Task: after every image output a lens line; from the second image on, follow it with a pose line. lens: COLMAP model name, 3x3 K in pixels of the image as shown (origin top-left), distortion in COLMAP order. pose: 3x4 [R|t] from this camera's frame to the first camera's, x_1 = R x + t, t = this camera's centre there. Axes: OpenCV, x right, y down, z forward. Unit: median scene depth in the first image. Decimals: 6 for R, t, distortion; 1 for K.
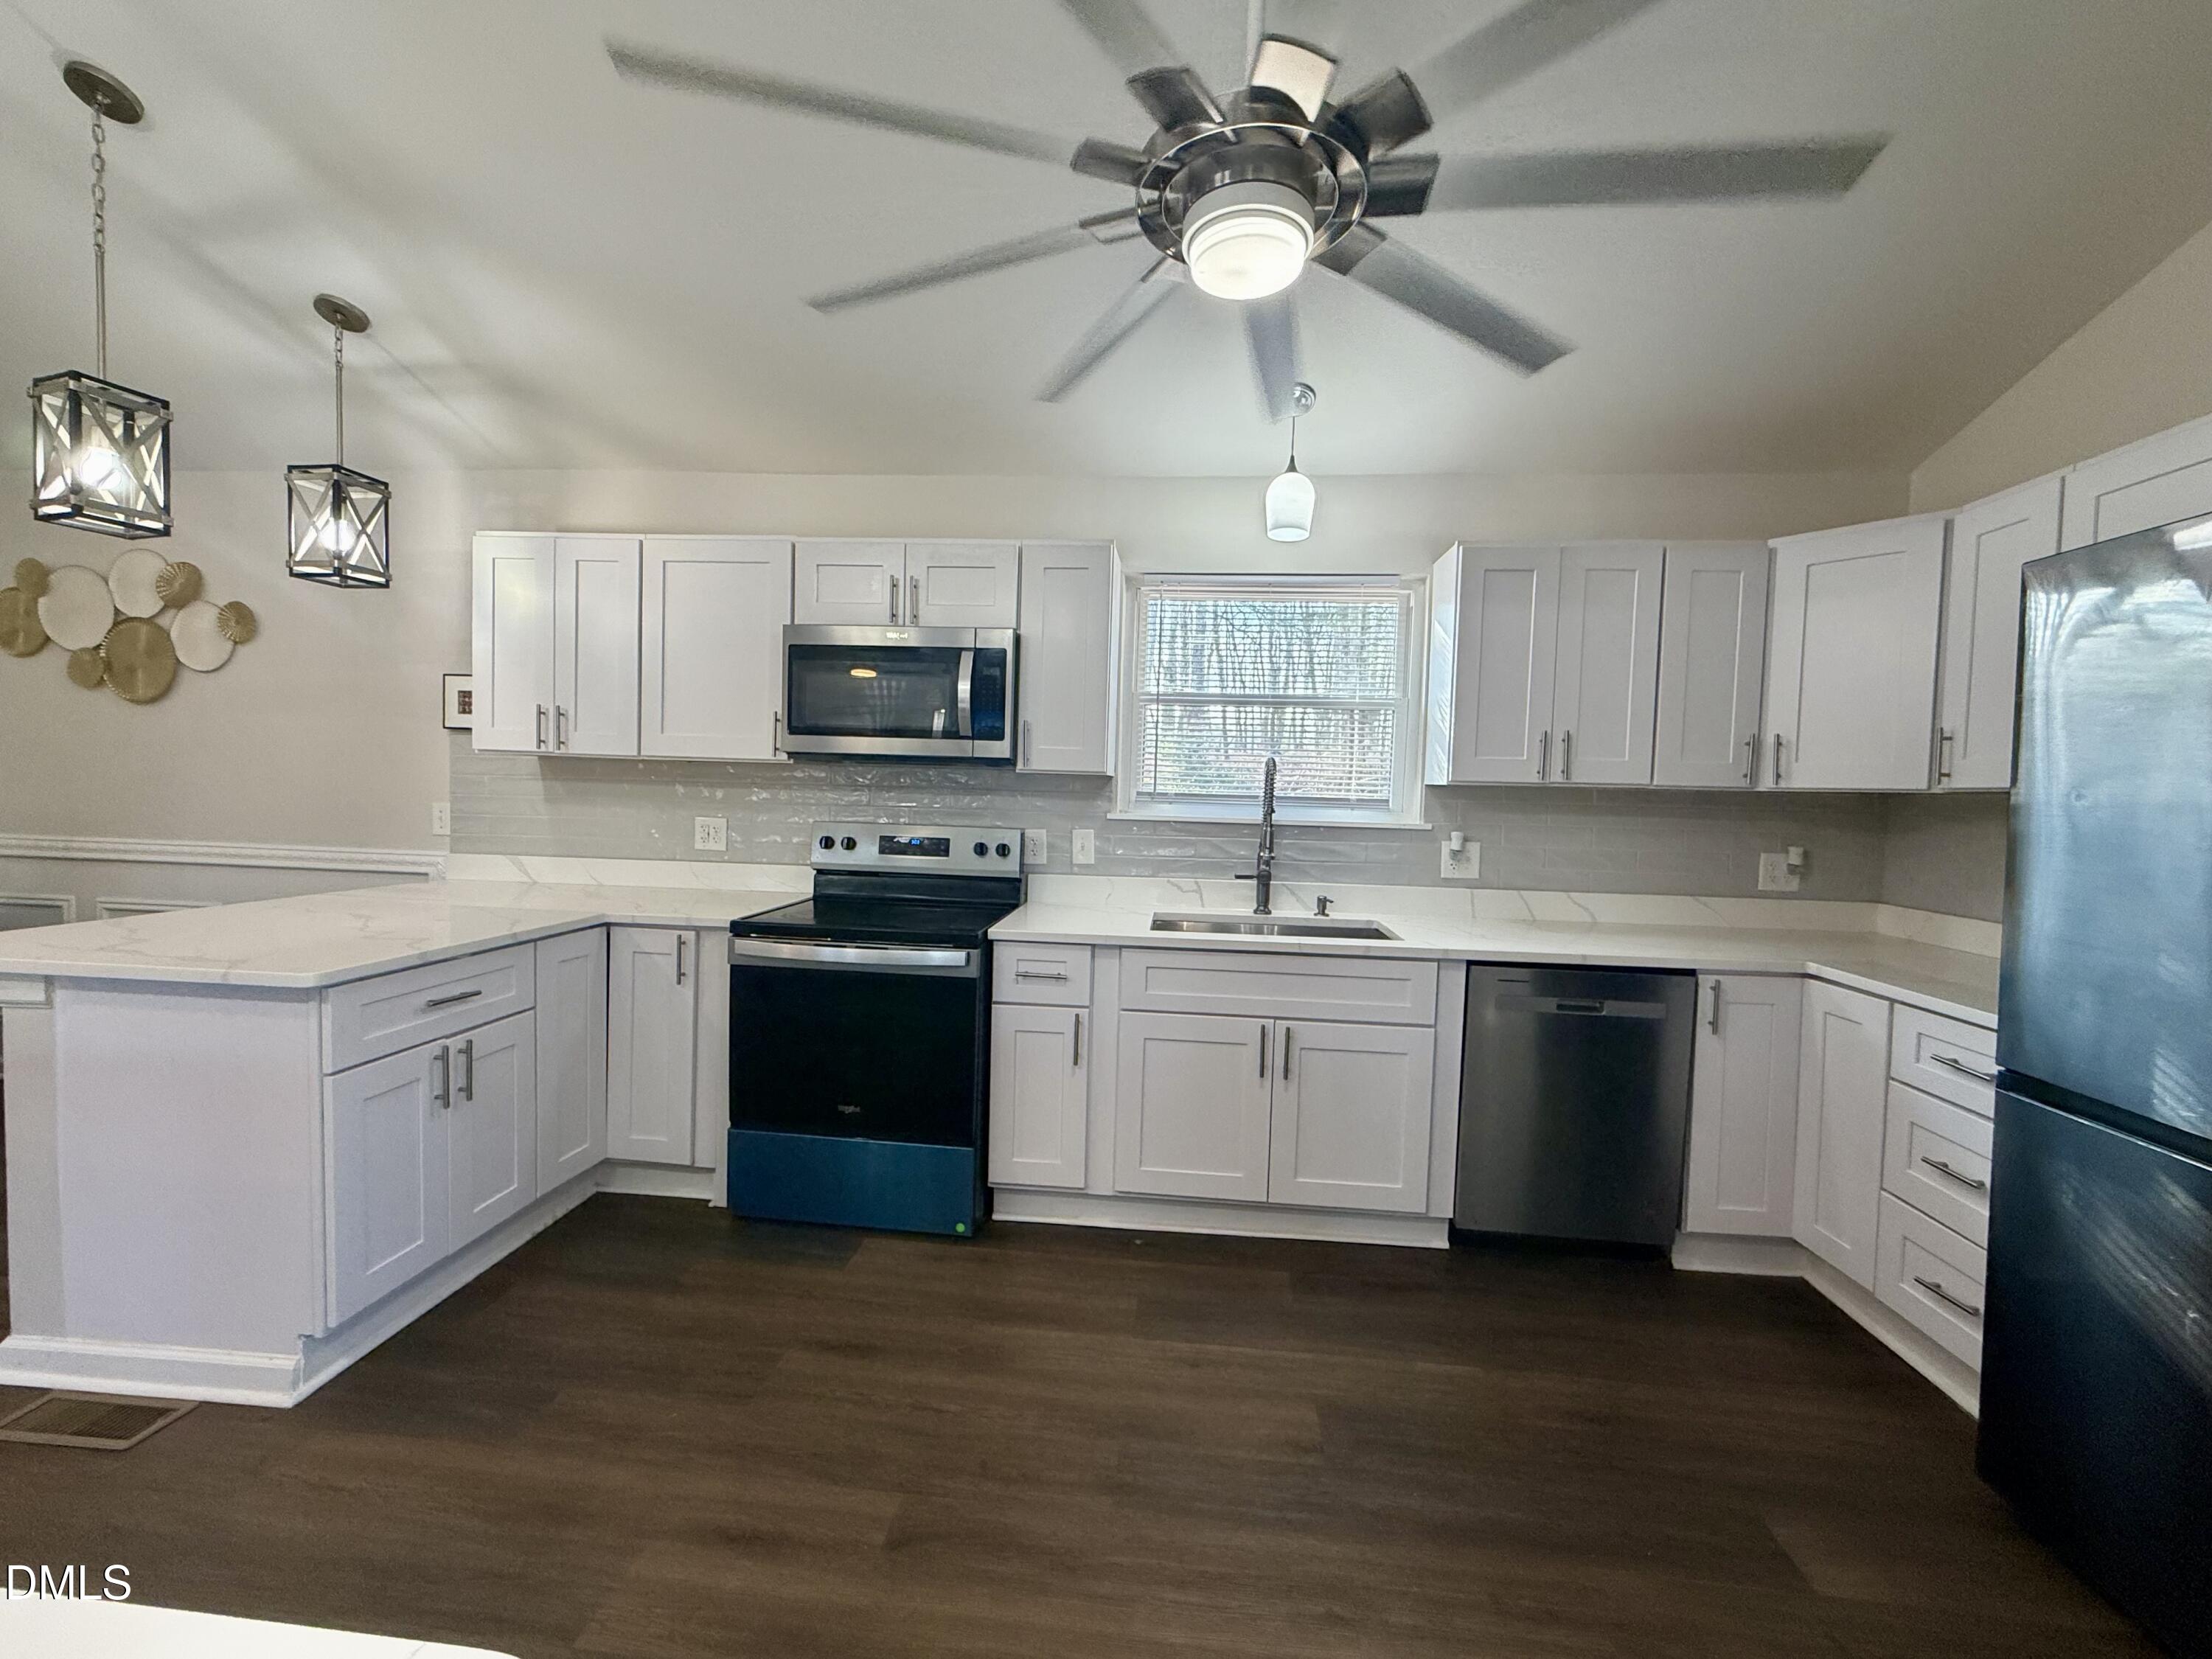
lens RADIAL K [[890.2, 0, 1106.0], [0, 890.2, 829.5], [0, 0, 1]] dist [0.001127, -0.000239]
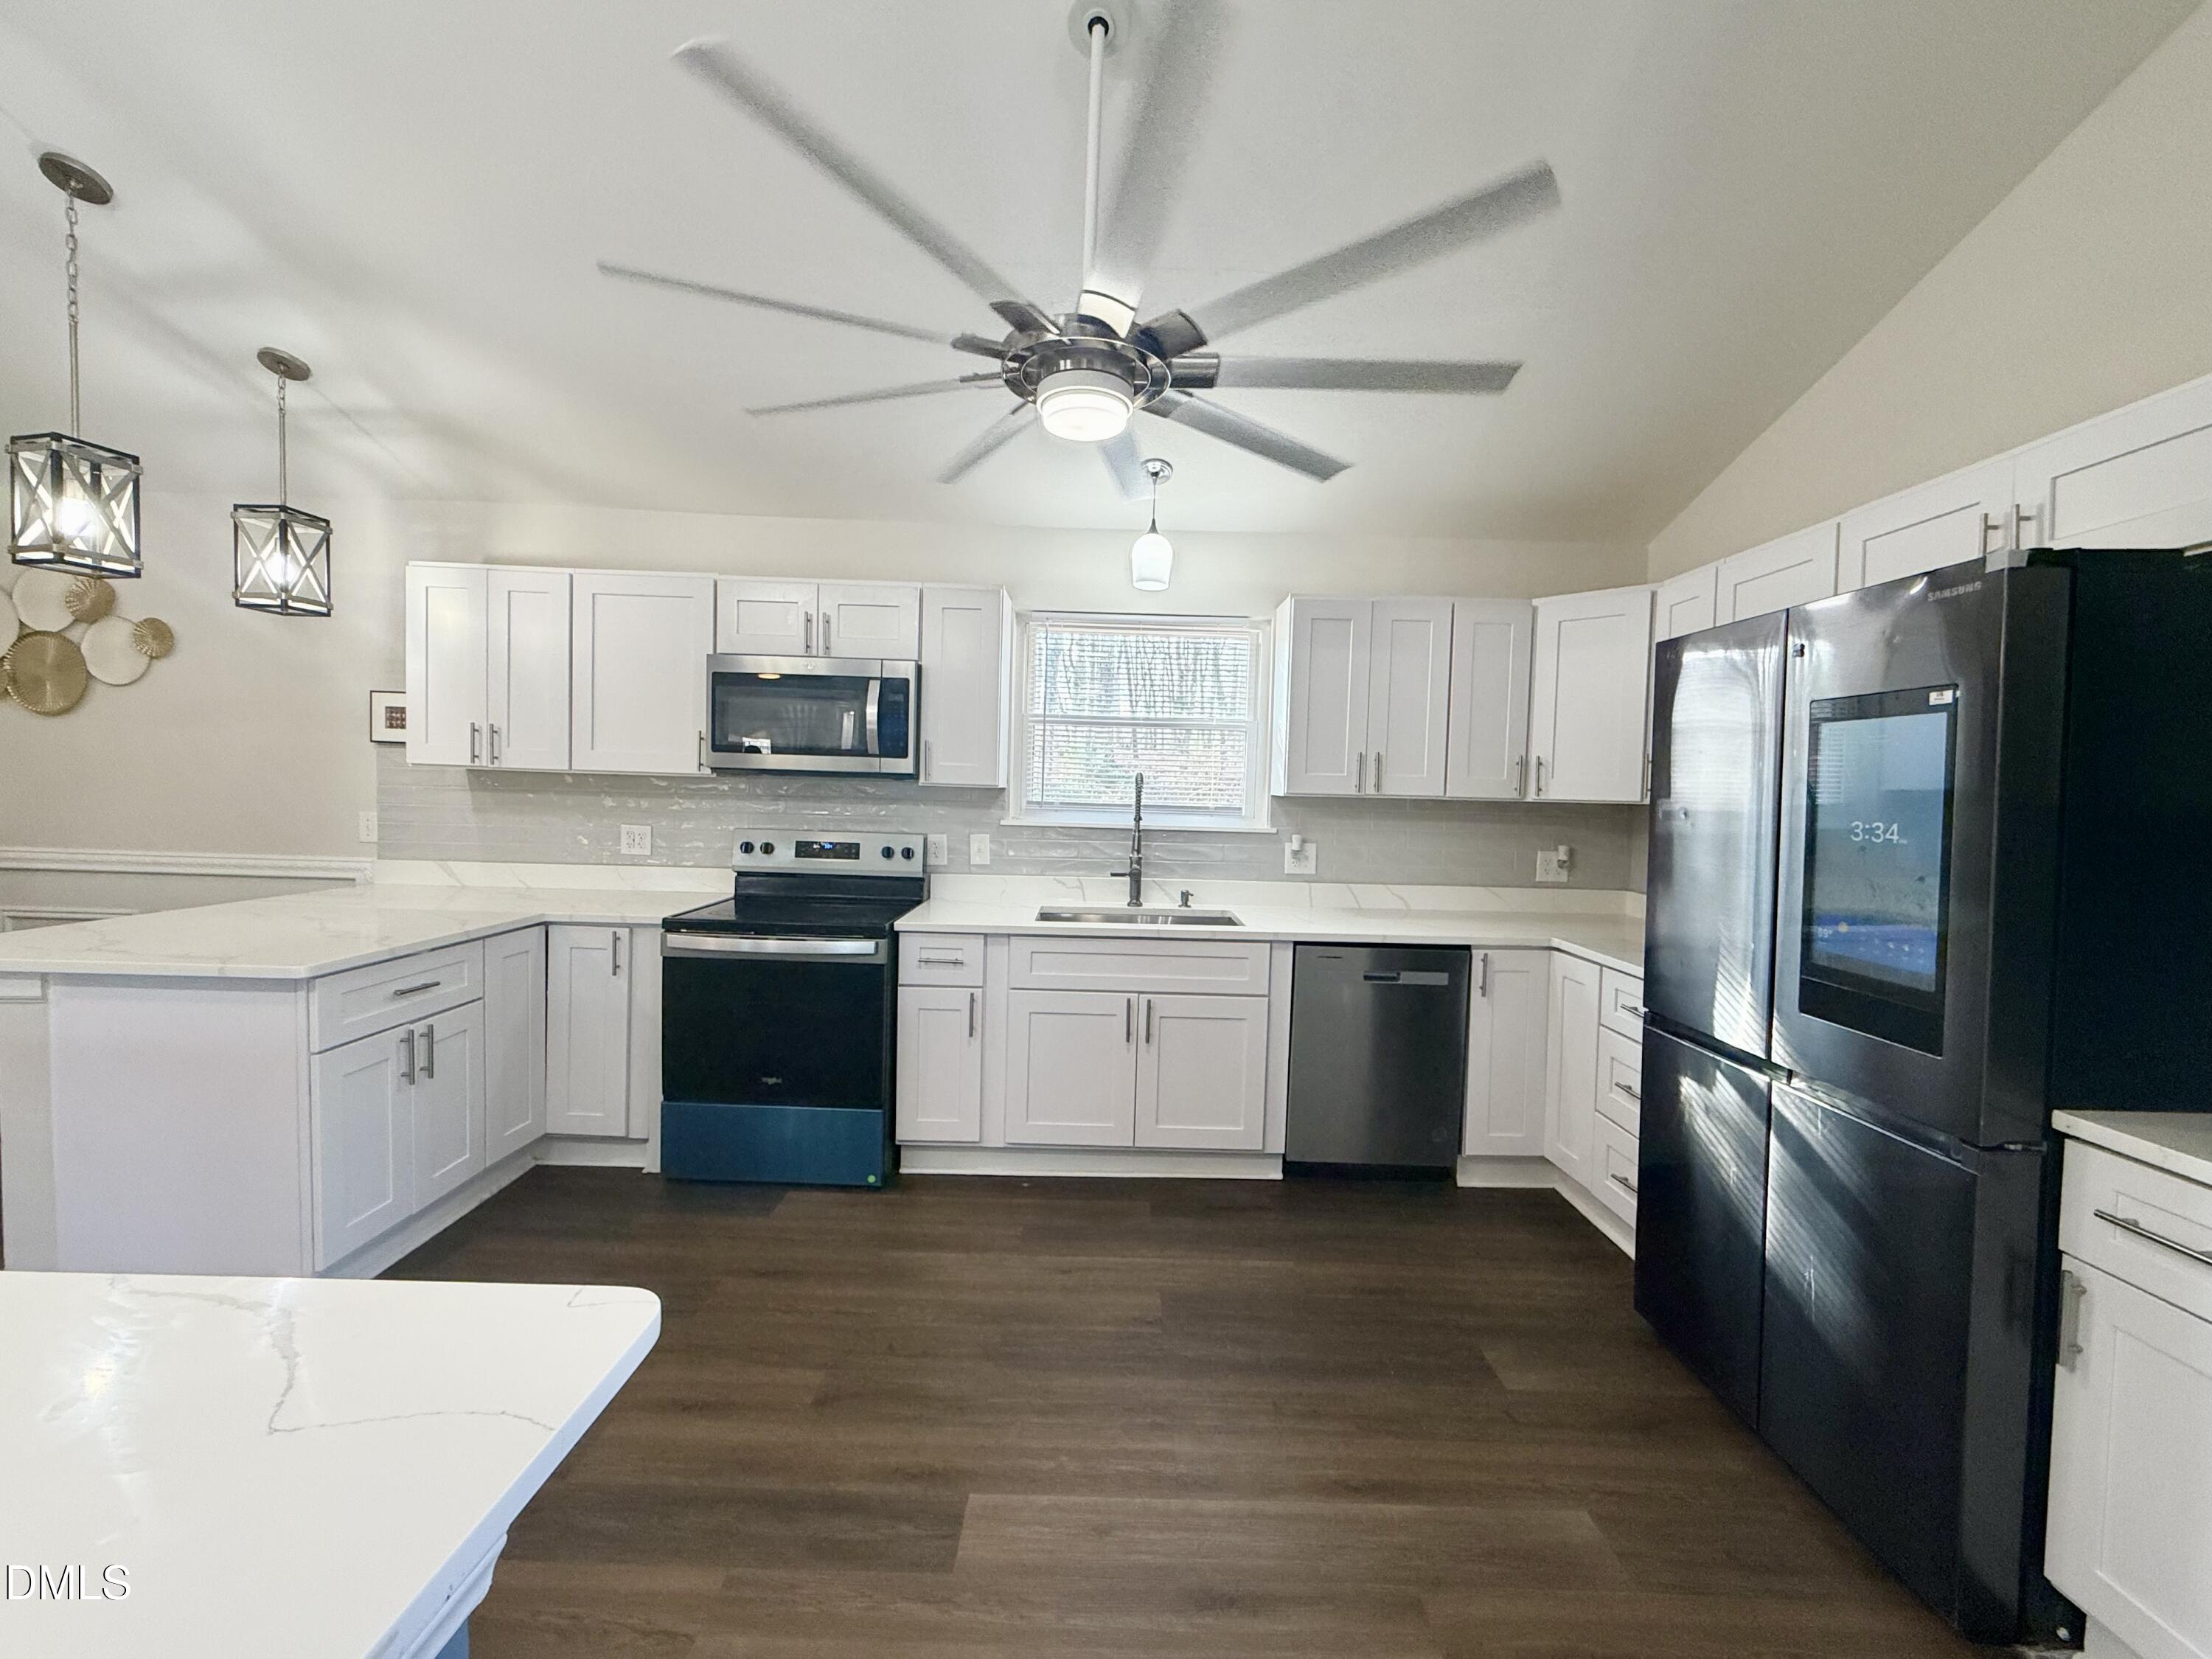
lens RADIAL K [[890.4, 0, 1108.2], [0, 890.4, 831.8], [0, 0, 1]] dist [-0.000560, 0.000444]
pose [[0.994902, -0.005042, 0.100718, 0.028192], [0.004428, 0.999970, 0.006318, -0.011674], [-0.100747, -0.005839, 0.994895, -0.179451]]
